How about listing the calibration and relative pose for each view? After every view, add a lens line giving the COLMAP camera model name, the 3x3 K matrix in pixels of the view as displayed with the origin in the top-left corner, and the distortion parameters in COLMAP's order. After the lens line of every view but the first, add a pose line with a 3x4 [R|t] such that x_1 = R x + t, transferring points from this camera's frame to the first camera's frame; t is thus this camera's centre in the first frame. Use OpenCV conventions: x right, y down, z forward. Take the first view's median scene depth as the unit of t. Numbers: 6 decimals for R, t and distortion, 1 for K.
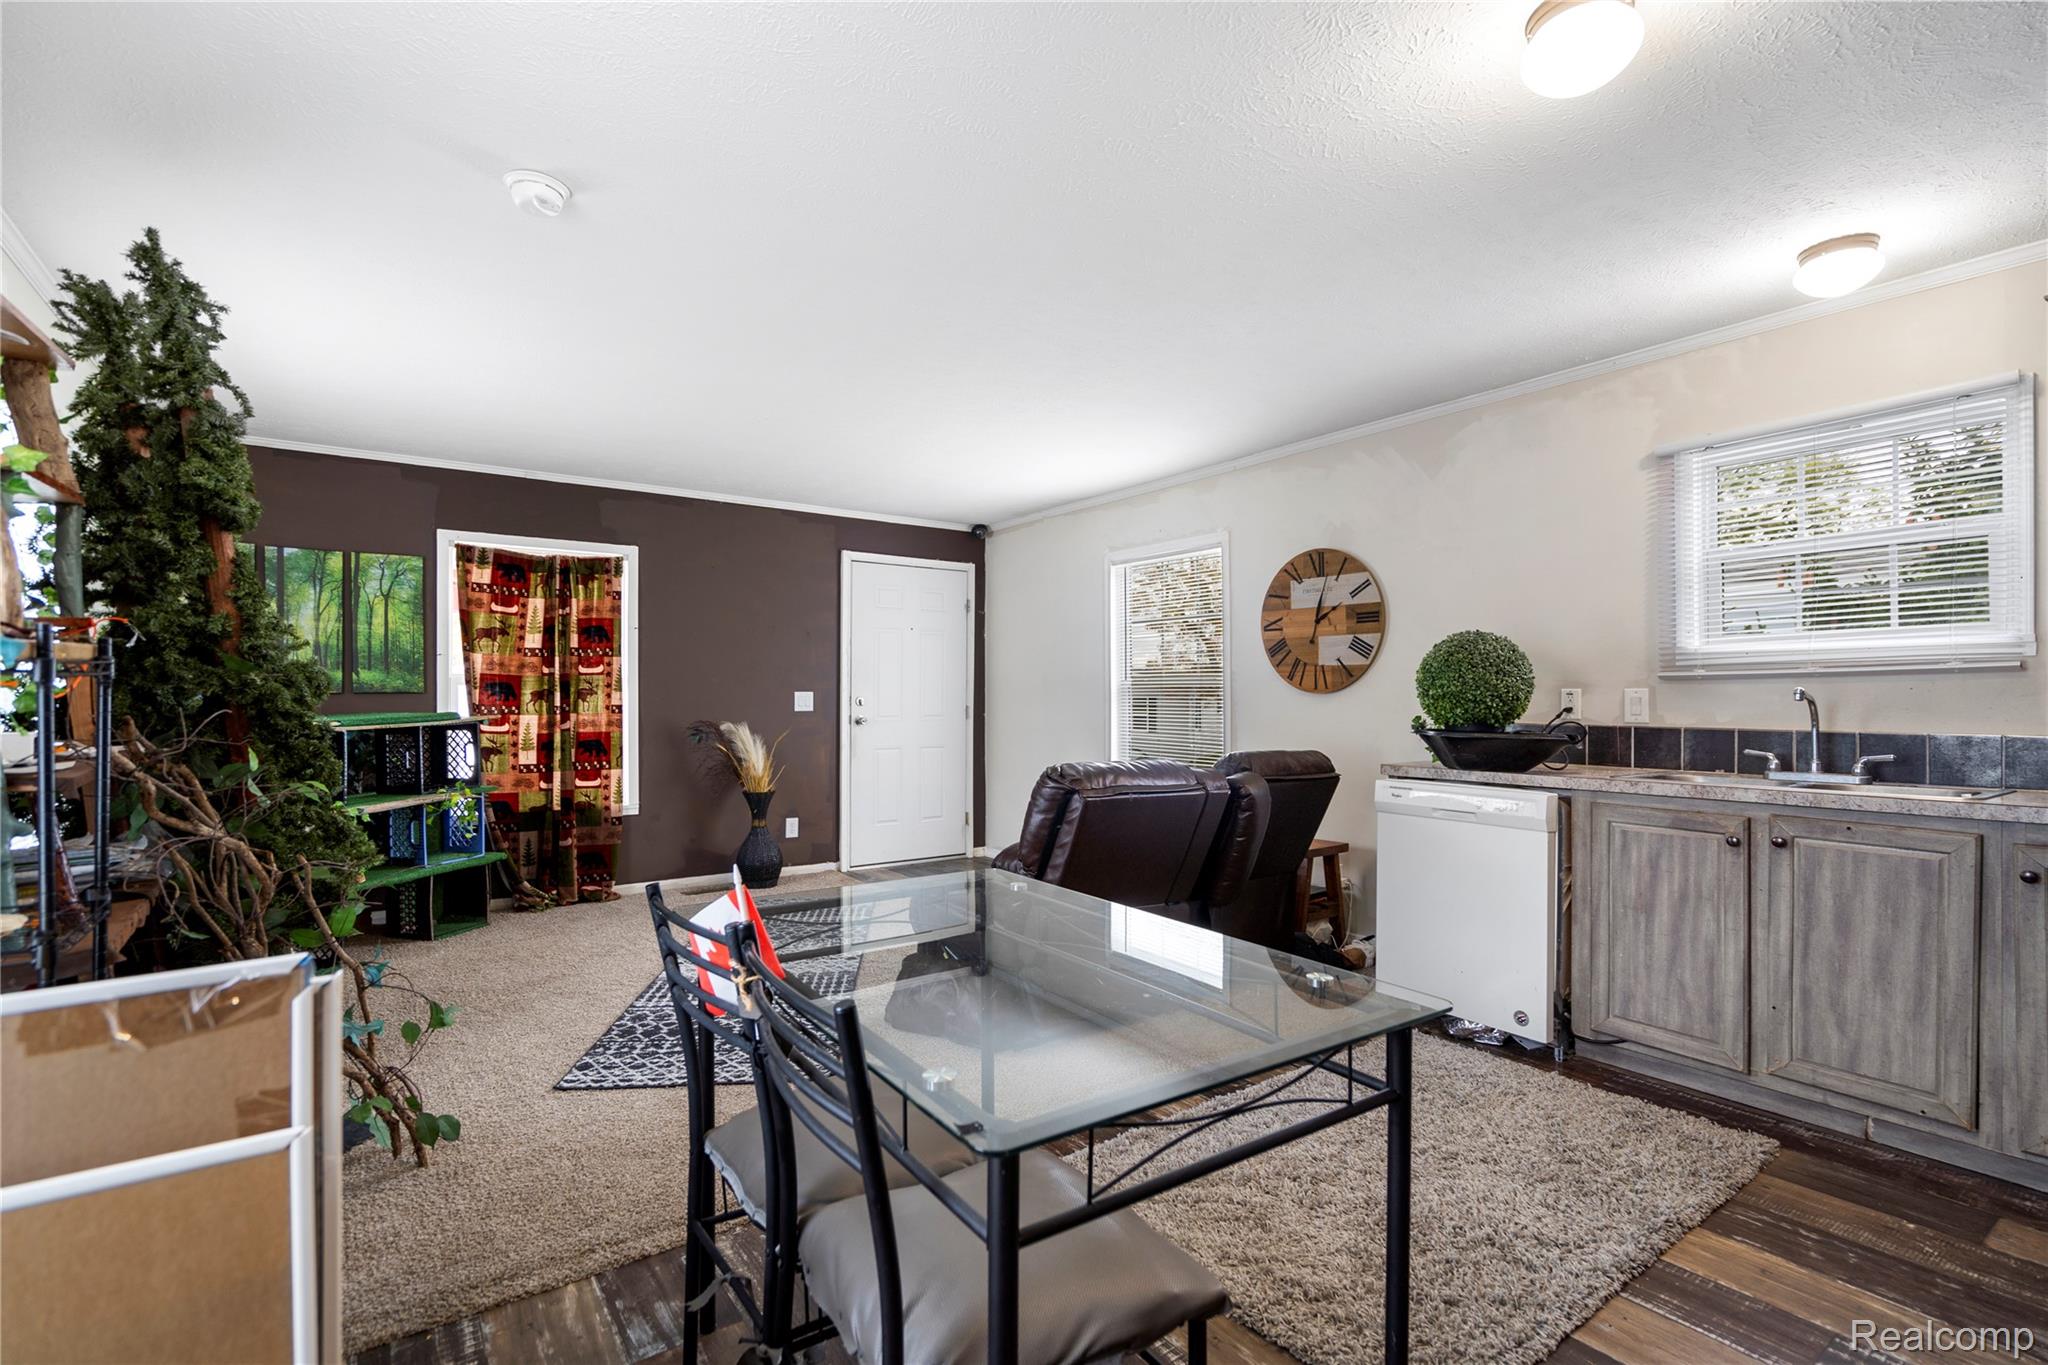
lens RADIAL K [[934.6, 0, 1010.5], [0, 934.6, 692.1], [0, 0, 1]] dist [-0.002113, 0.000792]
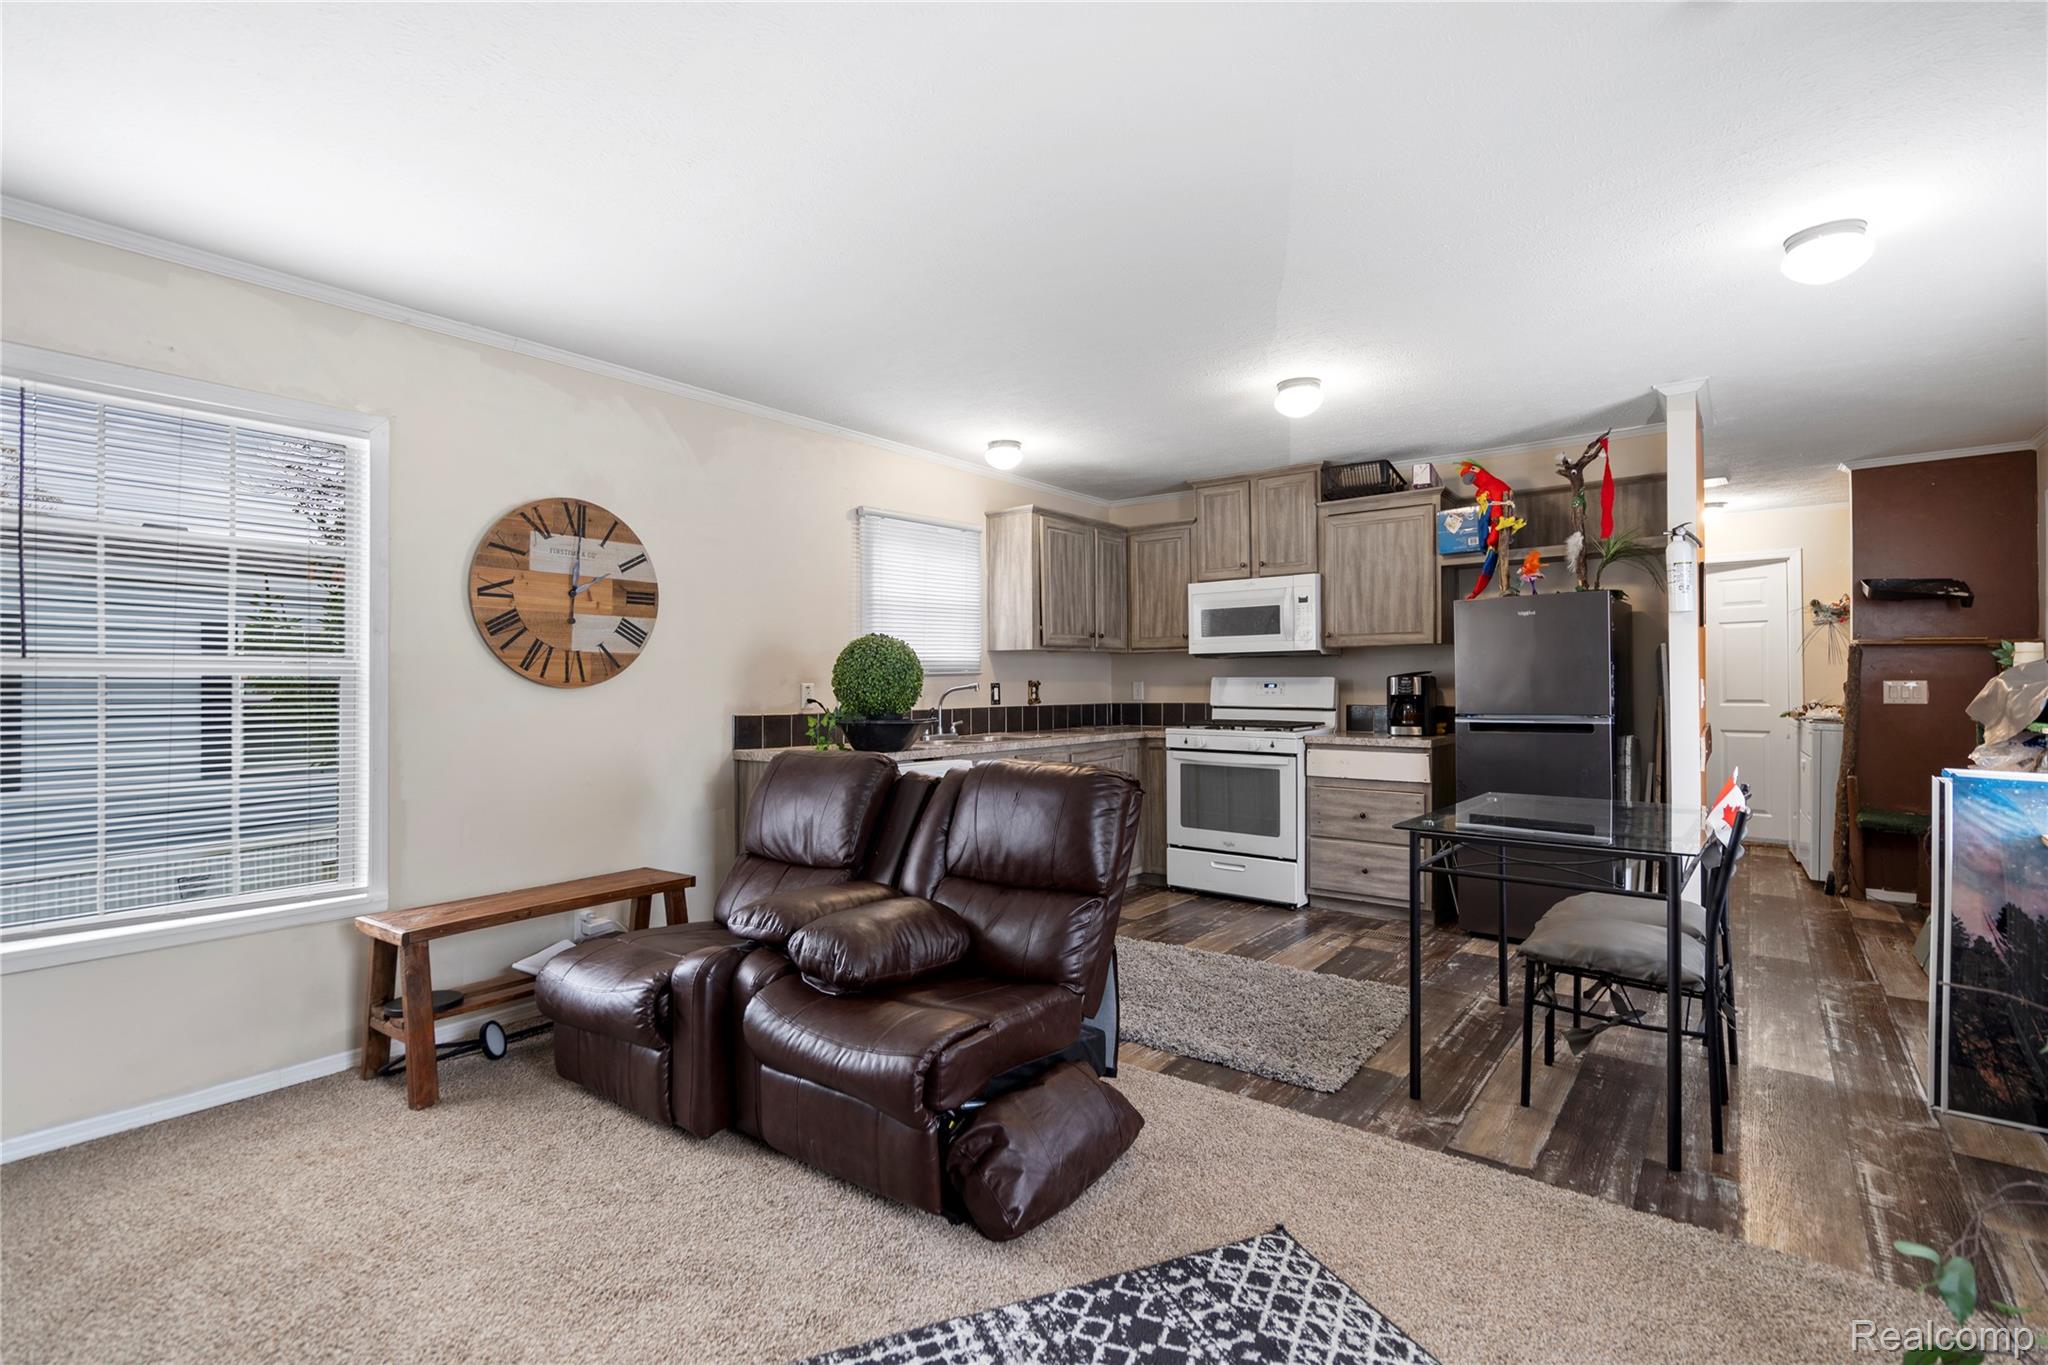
lens RADIAL K [[946.4, 0, 1009.9], [0, 946.4, 675.1], [0, 0, 1]] dist [-0.003052, 0.000344]
pose [[-0.289505, 0.011145, 0.957112, -0.471953], [0.000227, 0.999933, -0.011575, 0.000072], [-0.957176, -0.003134, -0.289488, 0.808041]]
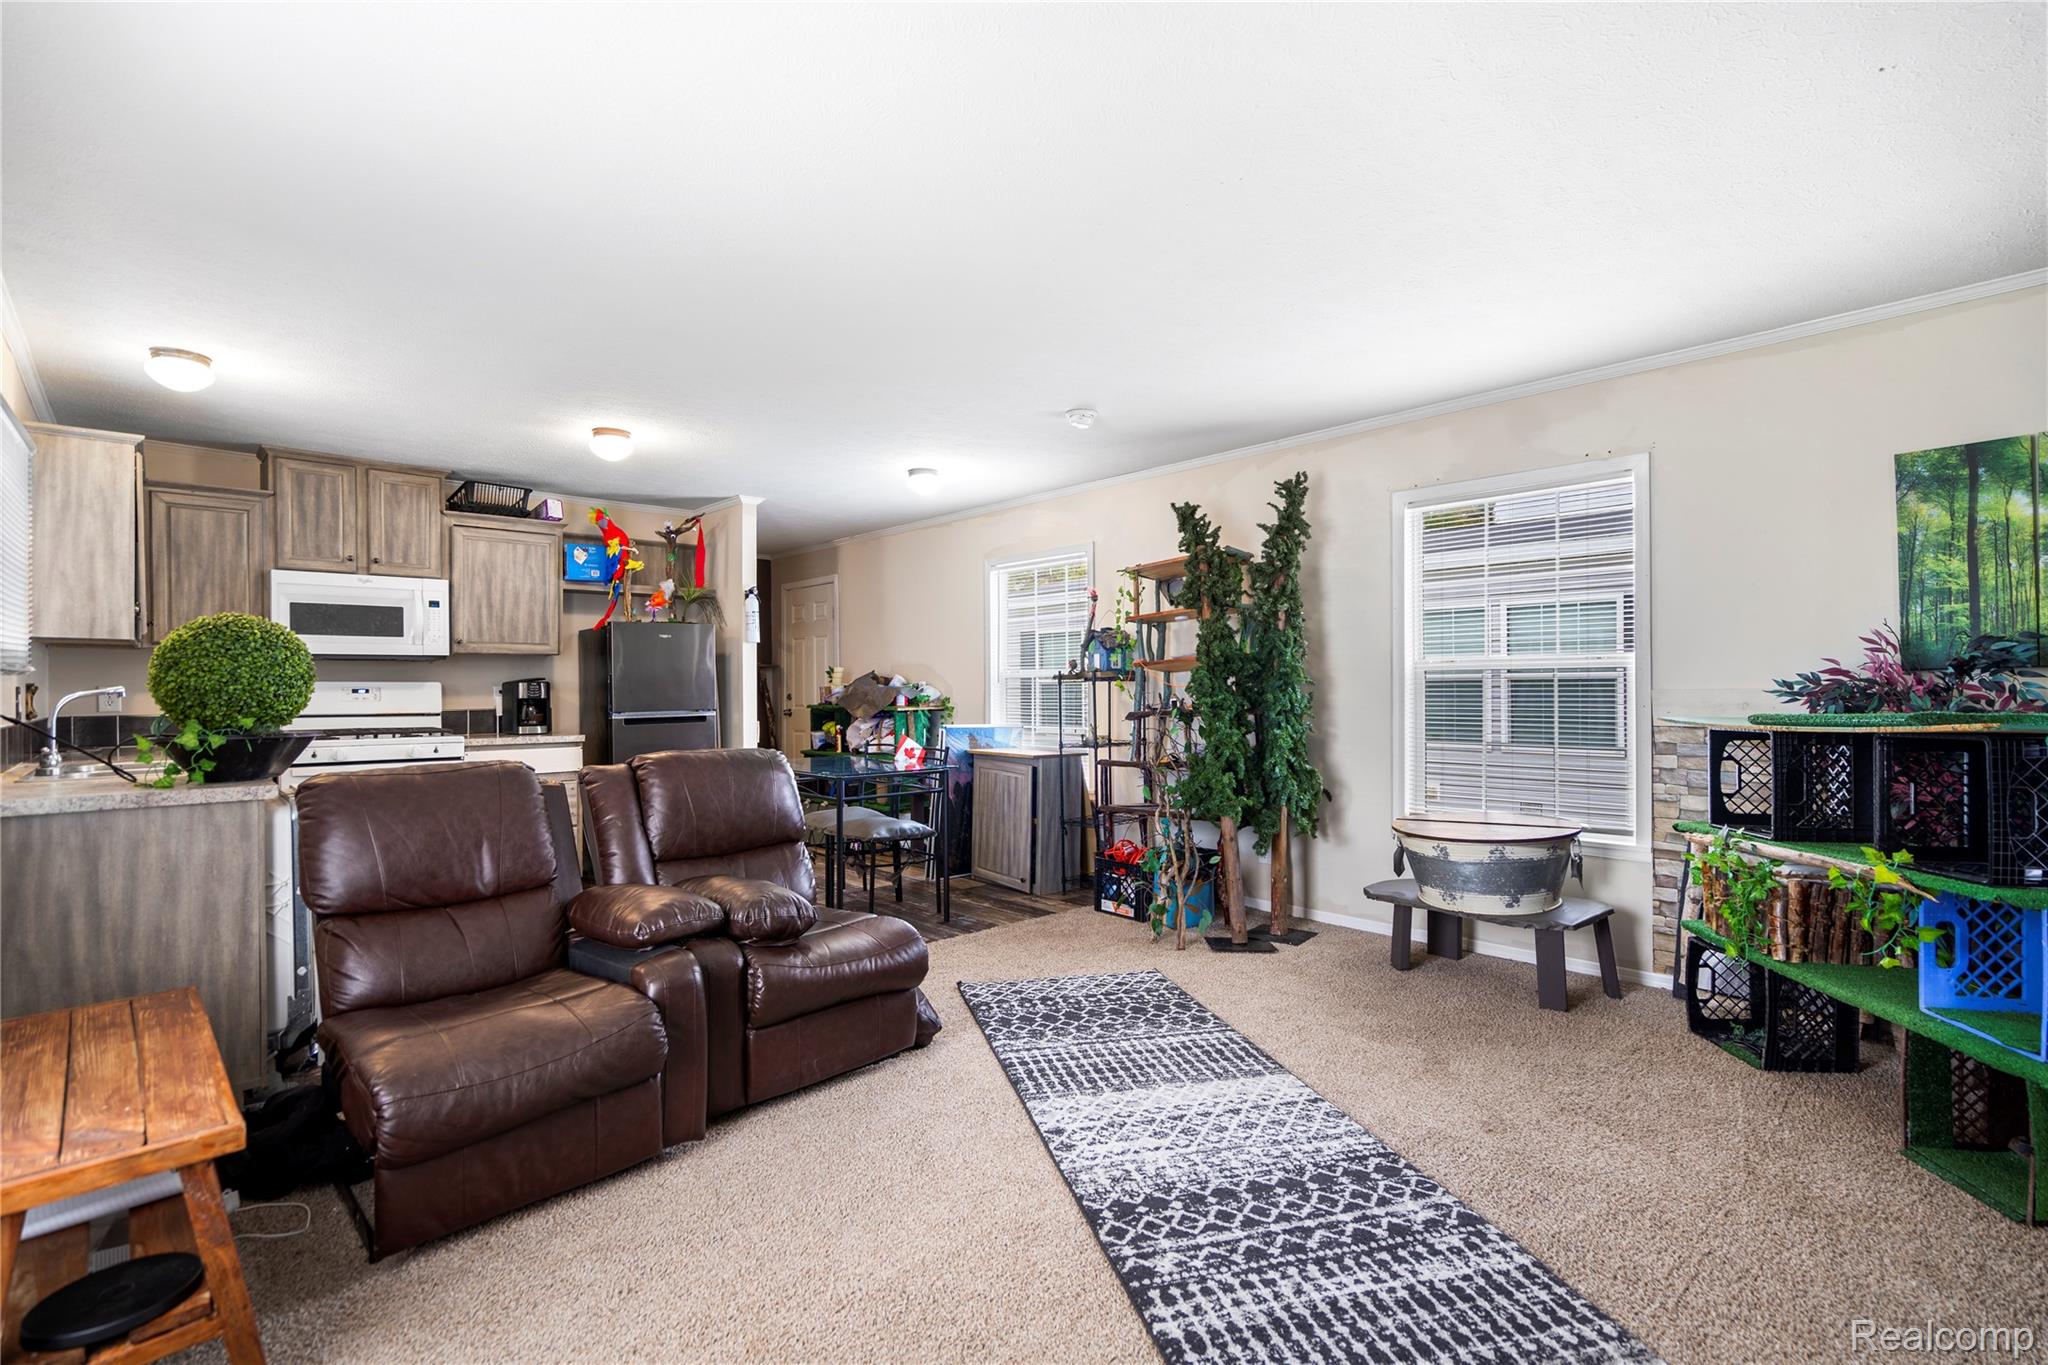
lens RADIAL K [[928.5, 0, 1024.0], [0, 928.5, 682.5], [0, 0, 1]] dist [-0.003939, -0.000022]
pose [[-0.989024, 0.006237, -0.147626, -0.053955], [0.007788, 0.999920, -0.009926, 0.006331], [0.147553, -0.010967, -0.988993, 1.310338]]
